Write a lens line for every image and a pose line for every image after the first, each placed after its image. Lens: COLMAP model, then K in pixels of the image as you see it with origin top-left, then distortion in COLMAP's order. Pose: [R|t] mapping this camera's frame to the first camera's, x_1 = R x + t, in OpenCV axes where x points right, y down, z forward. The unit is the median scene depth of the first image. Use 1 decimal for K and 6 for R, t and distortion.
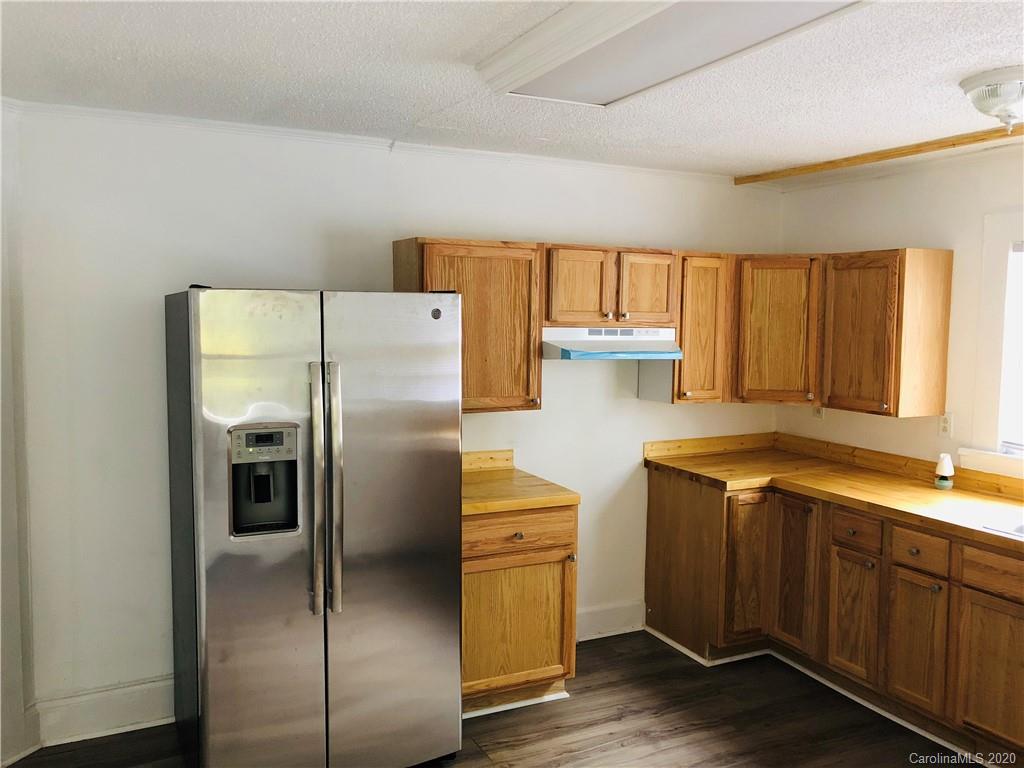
lens RADIAL K [[838.0, 0, 504.5], [0, 838.0, 380.6], [0, 0, 1]] dist [0.044145, -0.054670]
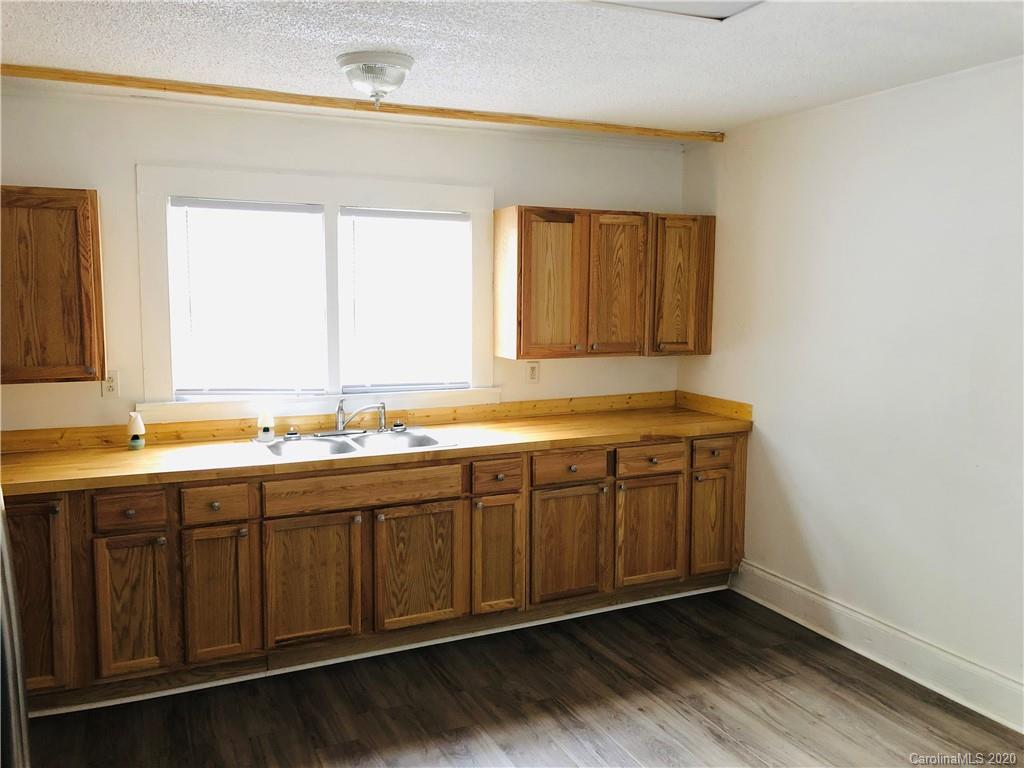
lens RADIAL K [[838.0, 0, 504.5], [0, 838.0, 380.6], [0, 0, 1]] dist [0.044145, -0.054670]
pose [[0.023830, -0.117883, 0.992741, -0.424058], [0.077009, 0.990289, 0.115744, -0.028030], [-0.996746, 0.073692, 0.032677, 0.562855]]
